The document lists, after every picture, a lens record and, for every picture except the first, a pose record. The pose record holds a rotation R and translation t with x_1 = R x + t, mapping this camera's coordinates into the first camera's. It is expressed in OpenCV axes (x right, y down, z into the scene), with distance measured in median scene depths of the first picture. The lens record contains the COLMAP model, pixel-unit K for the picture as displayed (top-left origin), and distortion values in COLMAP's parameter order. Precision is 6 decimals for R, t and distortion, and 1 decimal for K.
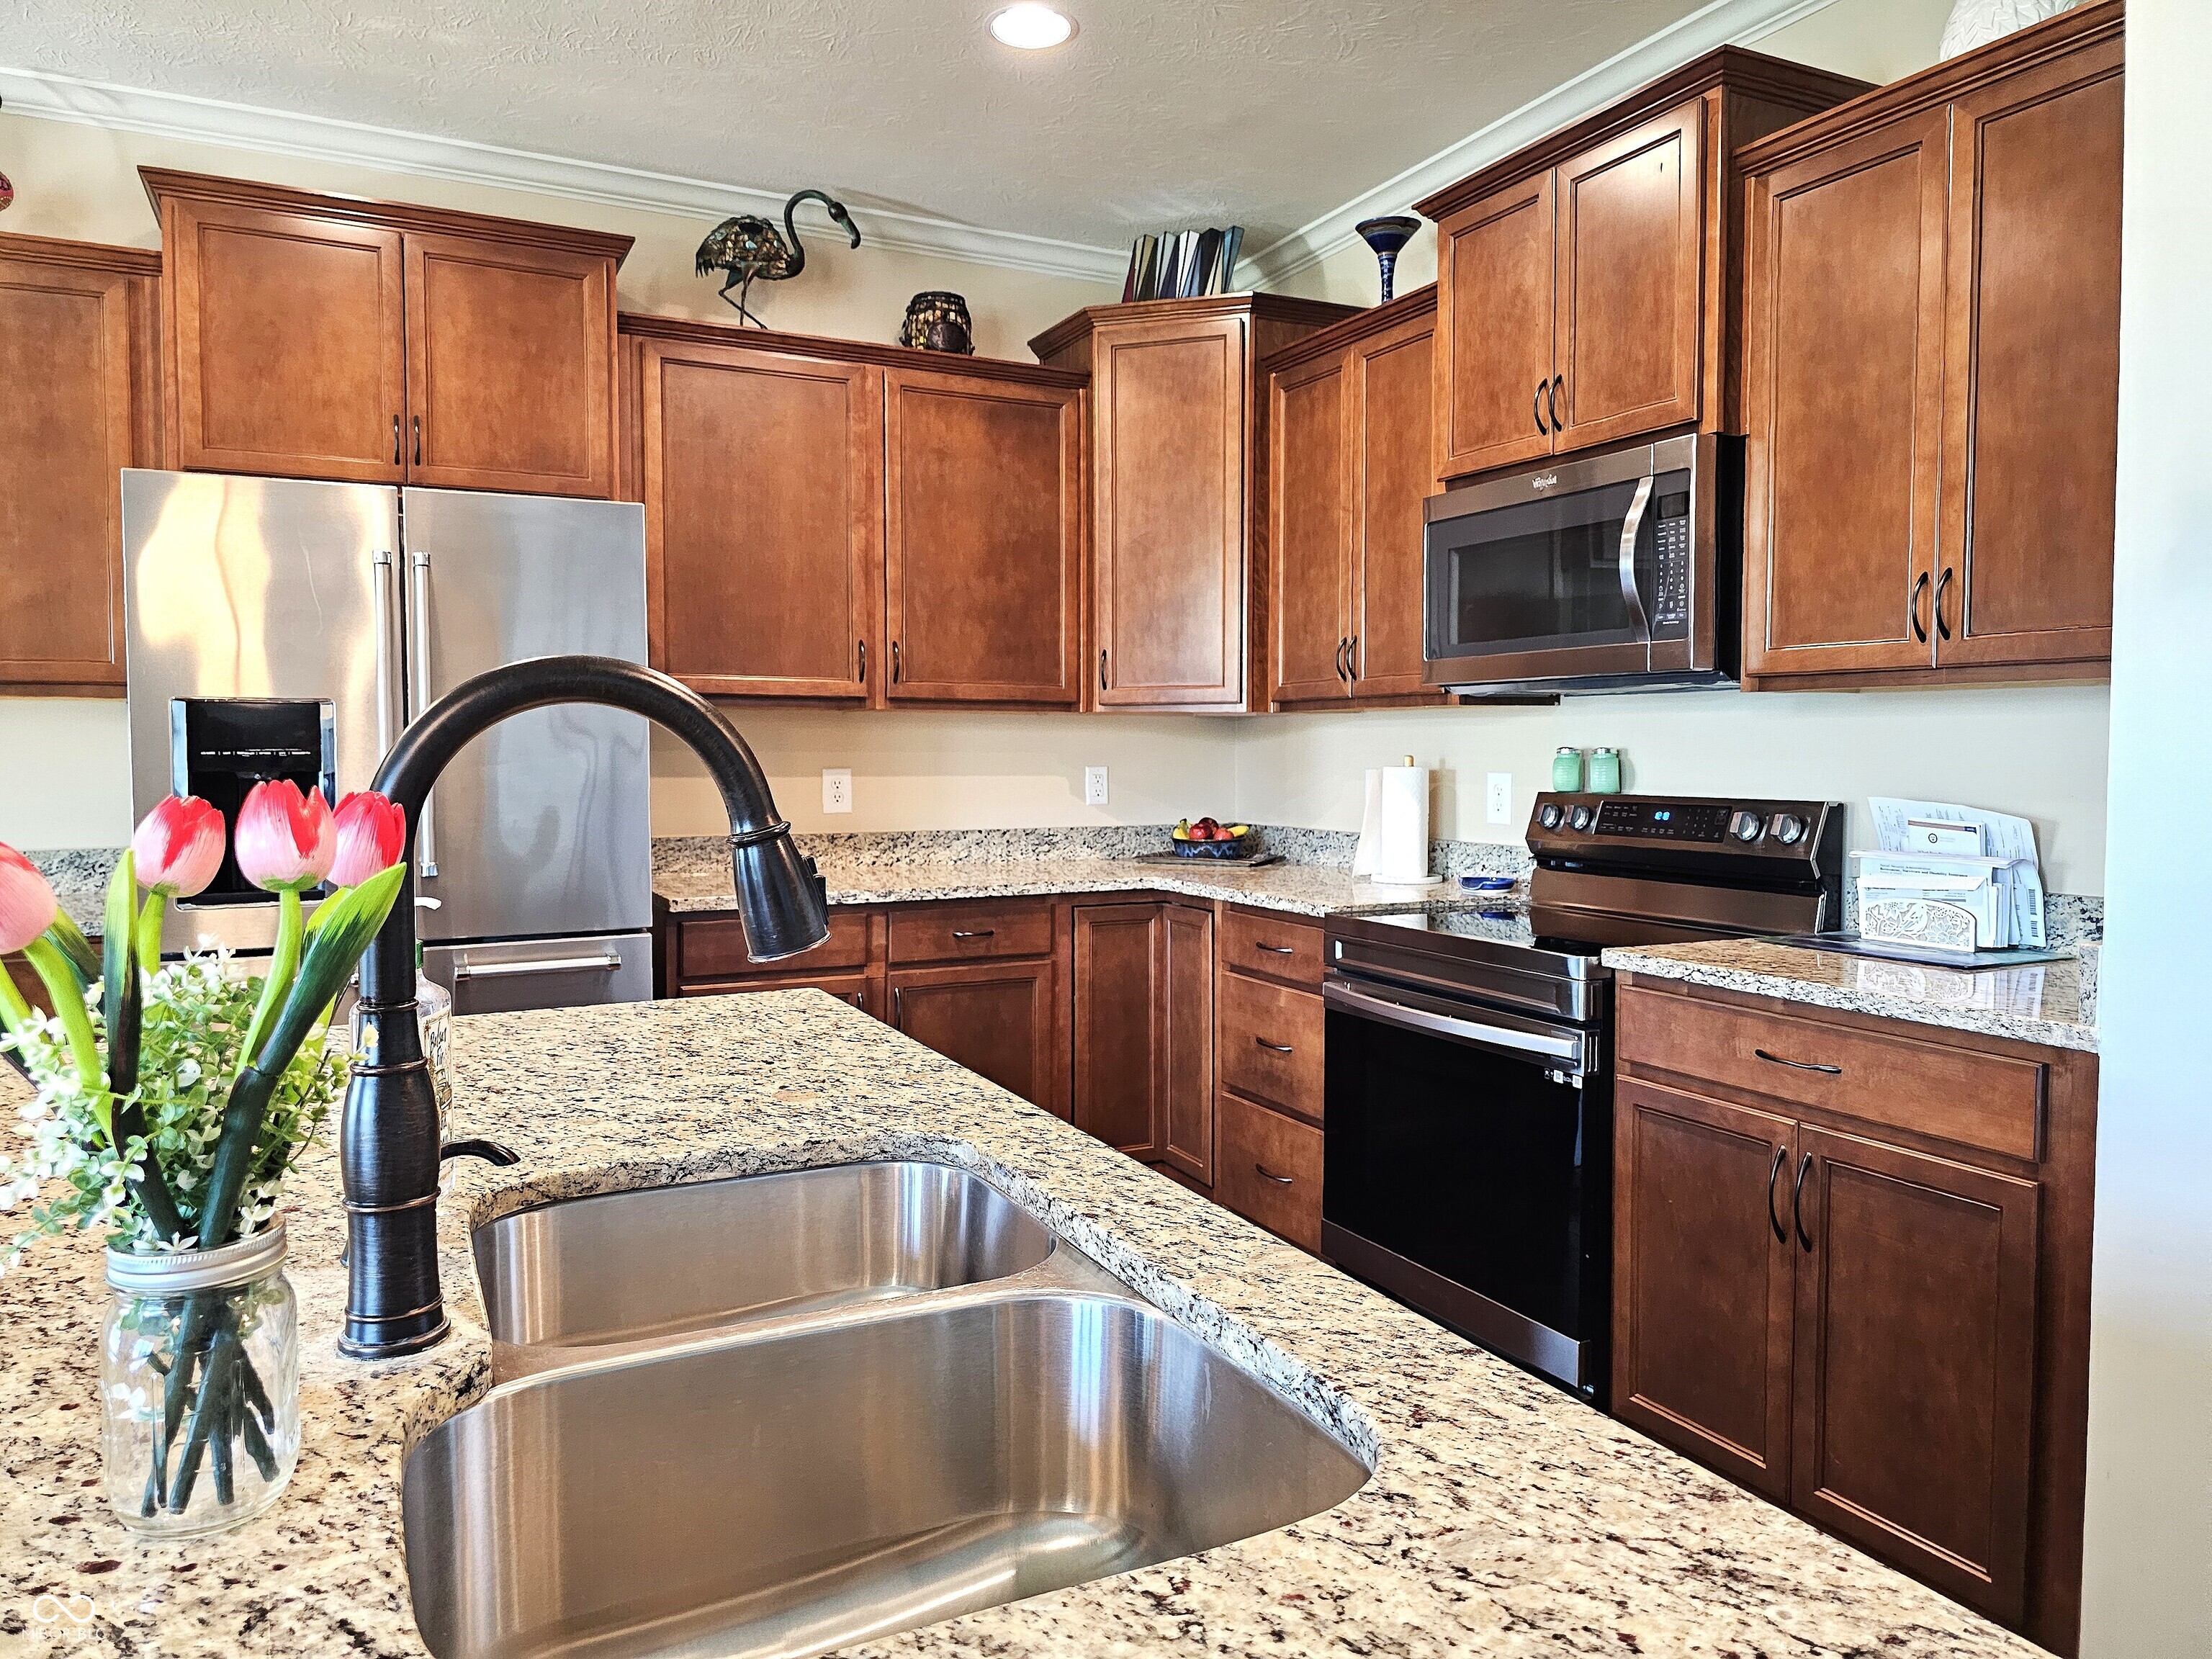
lens RADIAL K [[1488.6, 0, 1108.3], [0, 1488.6, 818.4], [0, 0, 1]] dist [0.054680, -0.060073]
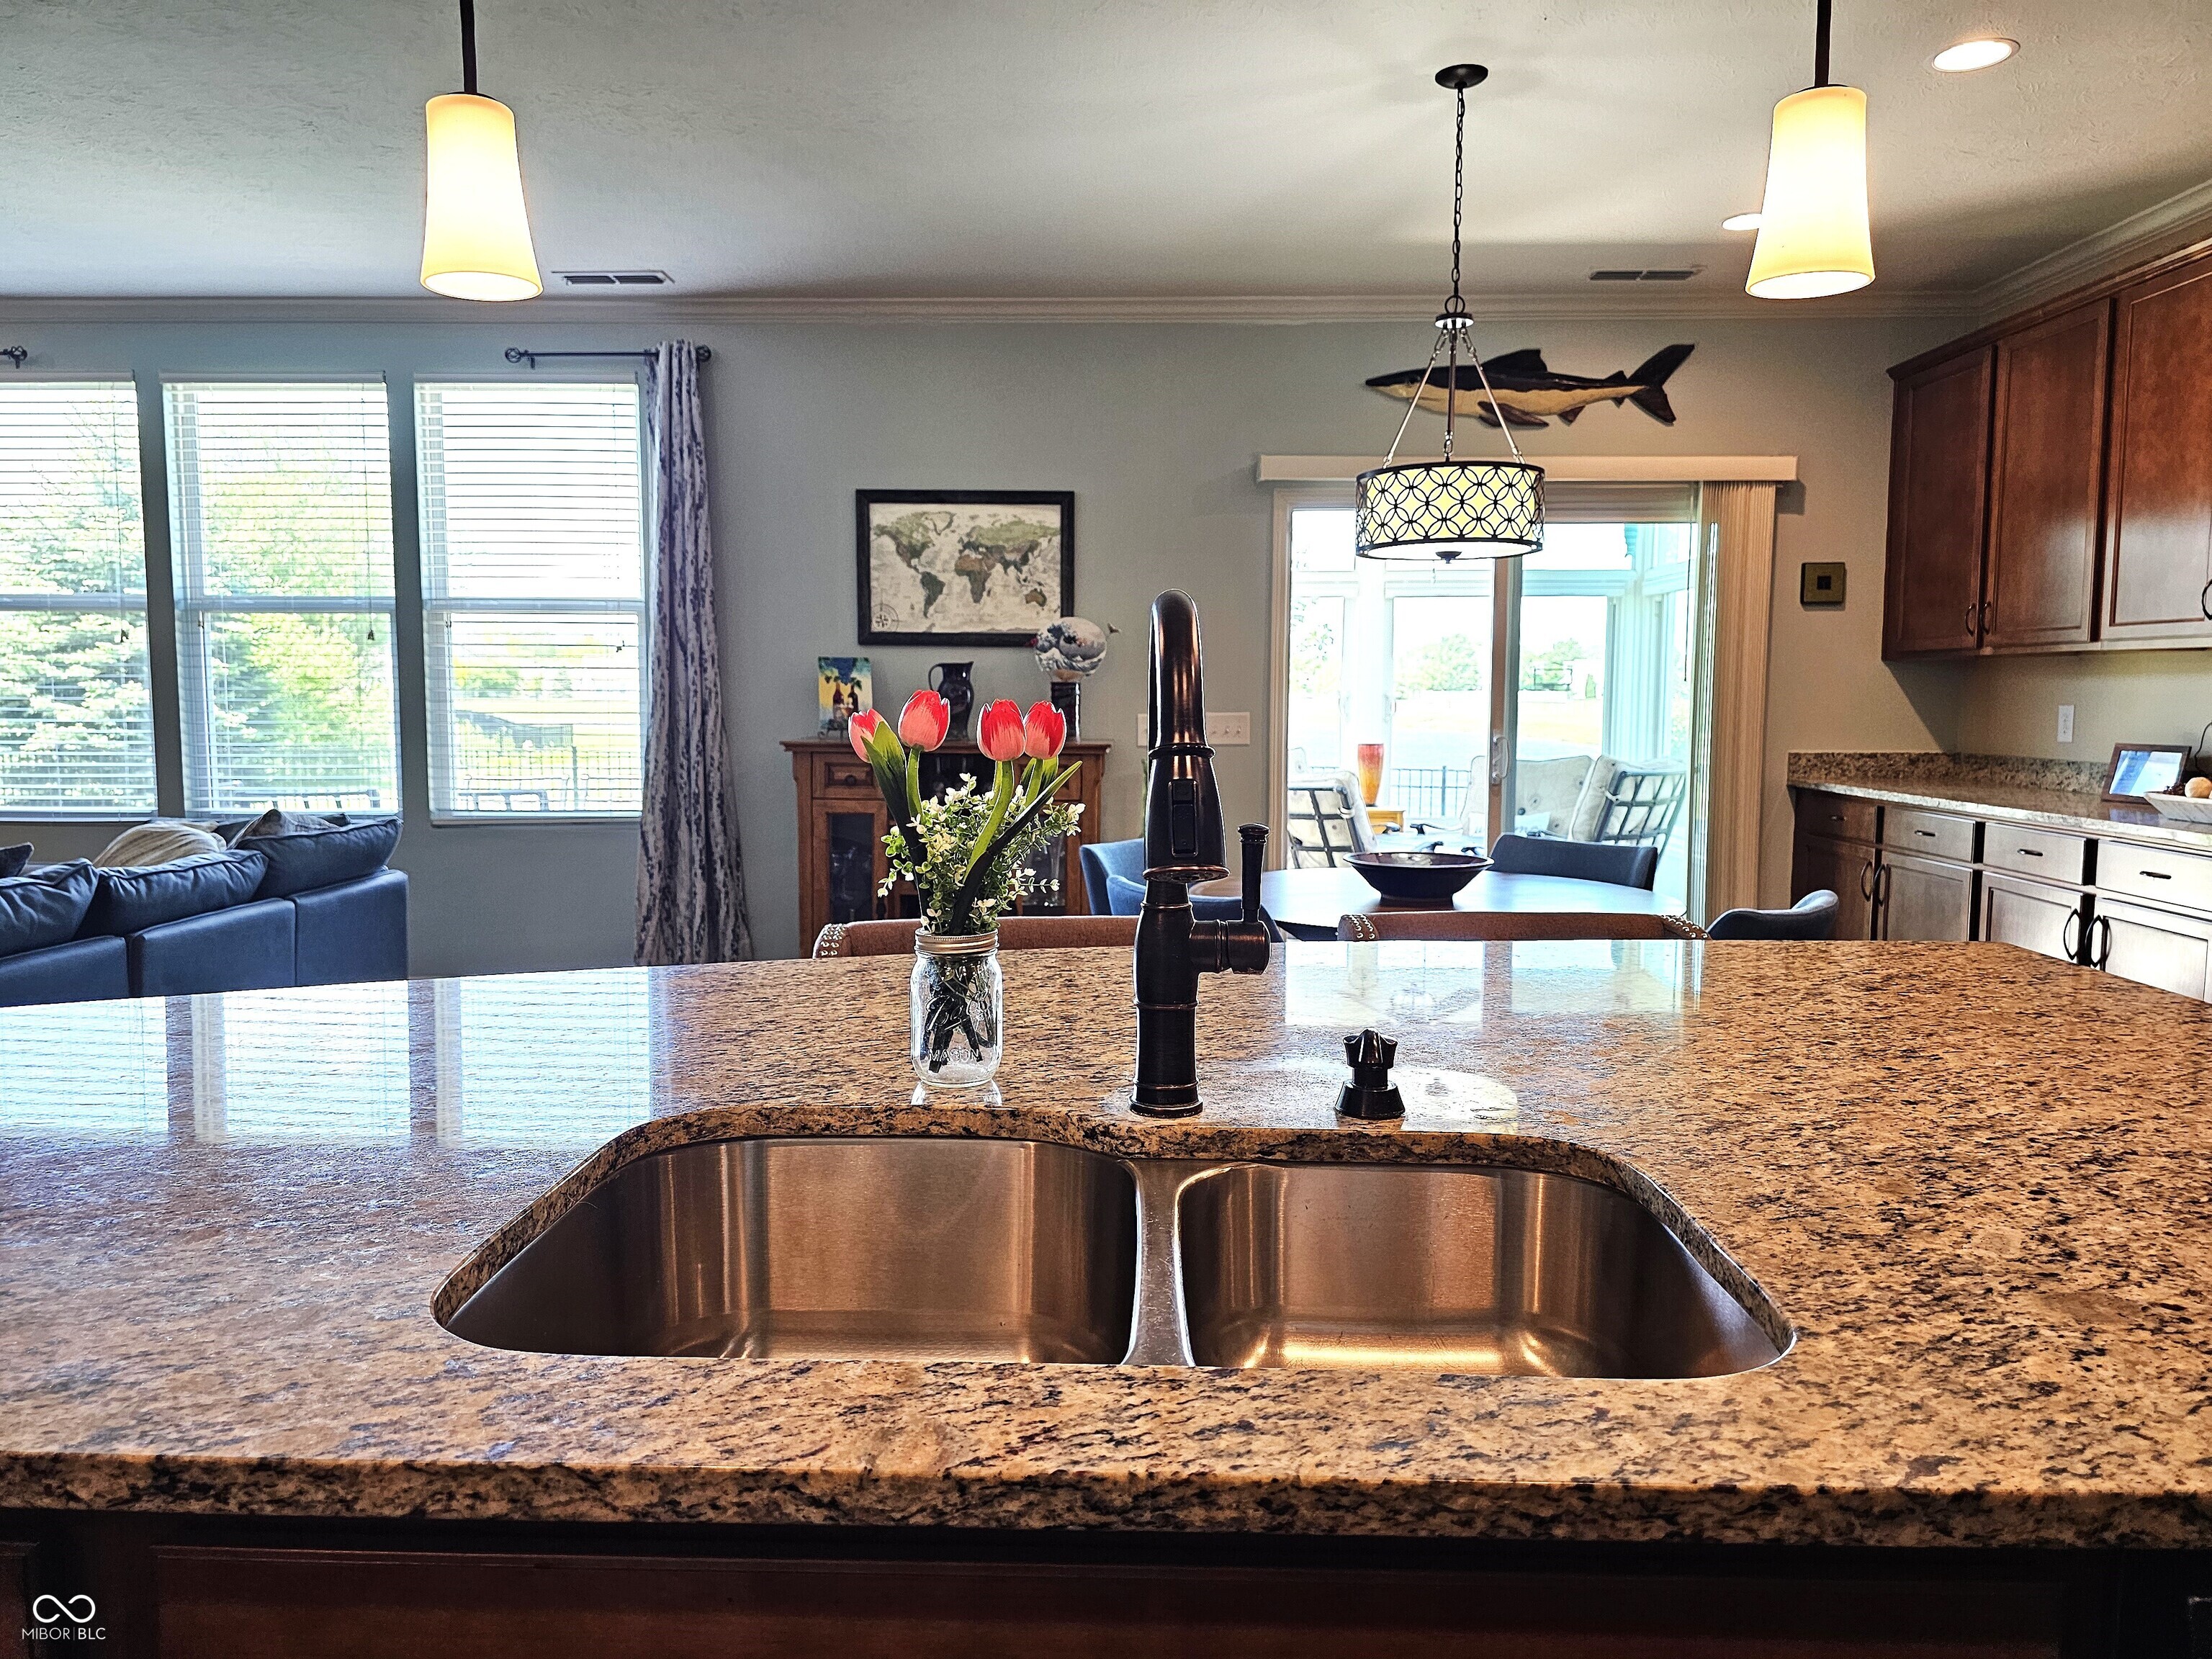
lens RADIAL K [[1488.6, 0, 1094.5], [0, 1488.6, 824.7], [0, 0, 1]] dist [0.054680, -0.060073]
pose [[-0.474023, 0.076033, -0.877223, 0.200493], [-0.044544, 0.992918, 0.110131, -0.015035], [0.879385, 0.091280, -0.467280, 0.430808]]
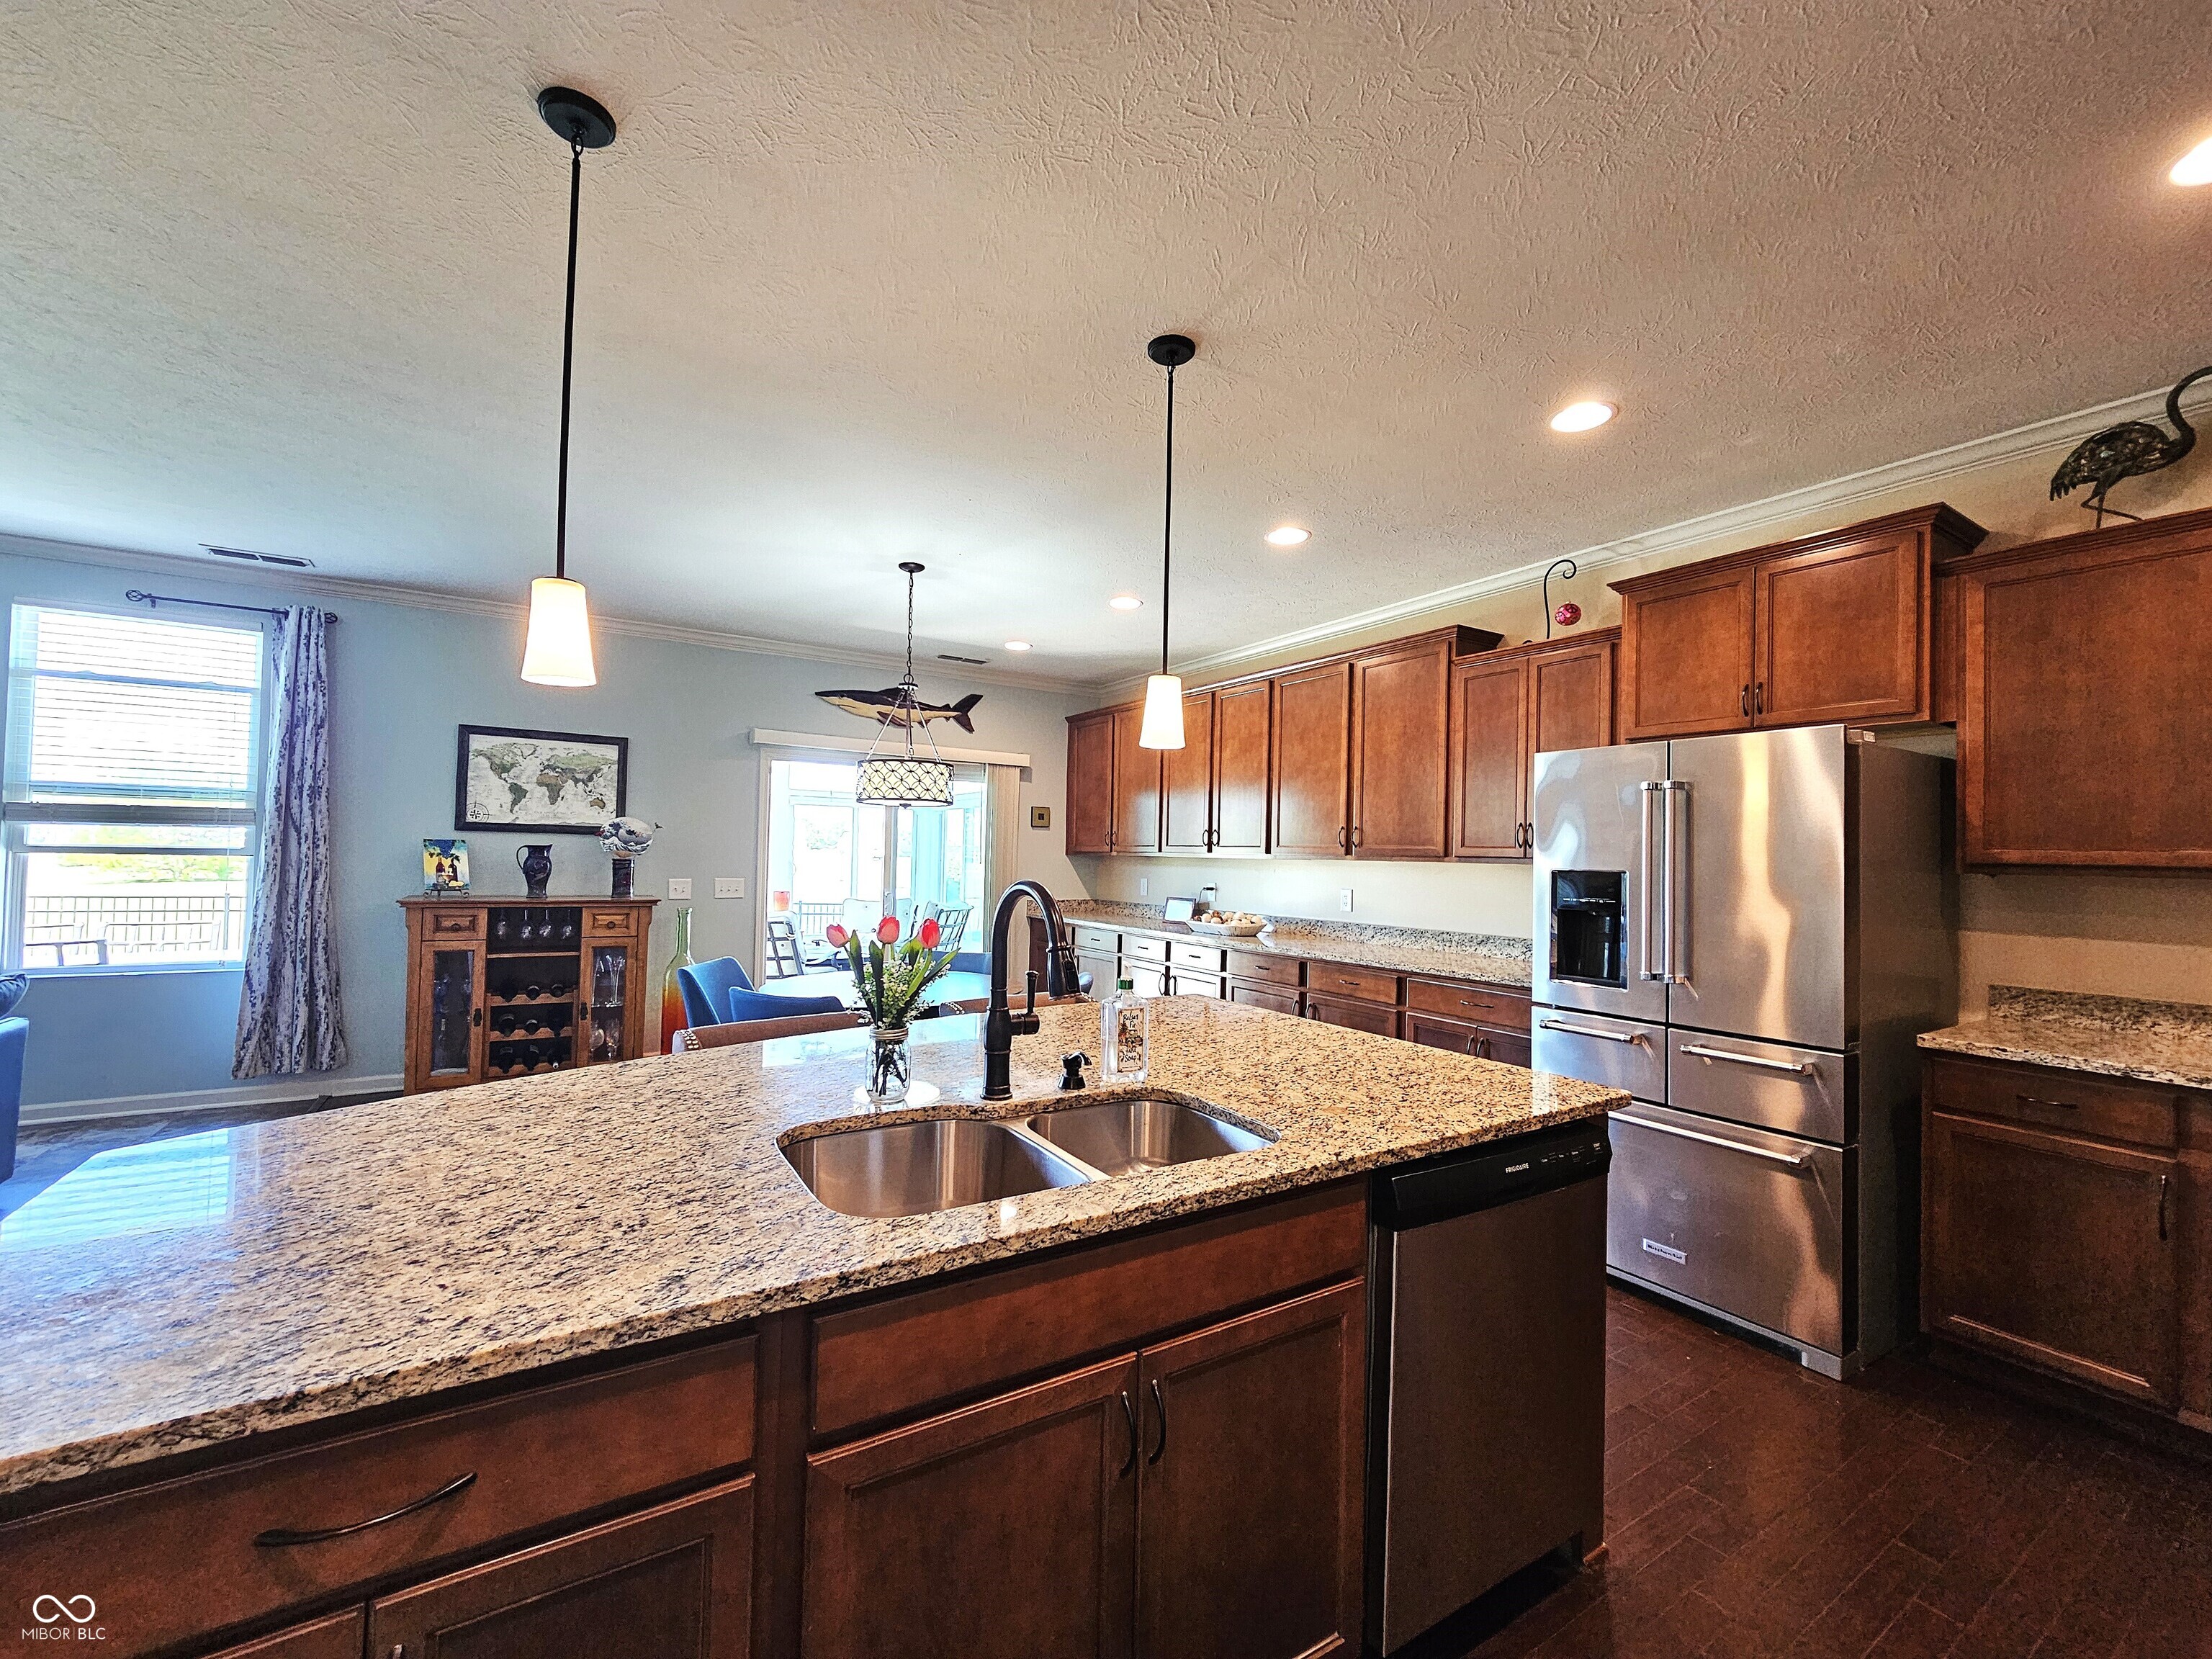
lens RADIAL K [[906.5, 0, 1103.8], [0, 906.5, 836.2], [0, 0, 1]] dist [-0.003106, -0.000668]
pose [[0.095847, -0.021059, -0.995173, 0.399159], [-0.068728, 0.997250, -0.027722, -0.043979], [0.993021, 0.071053, 0.094136, 0.279915]]
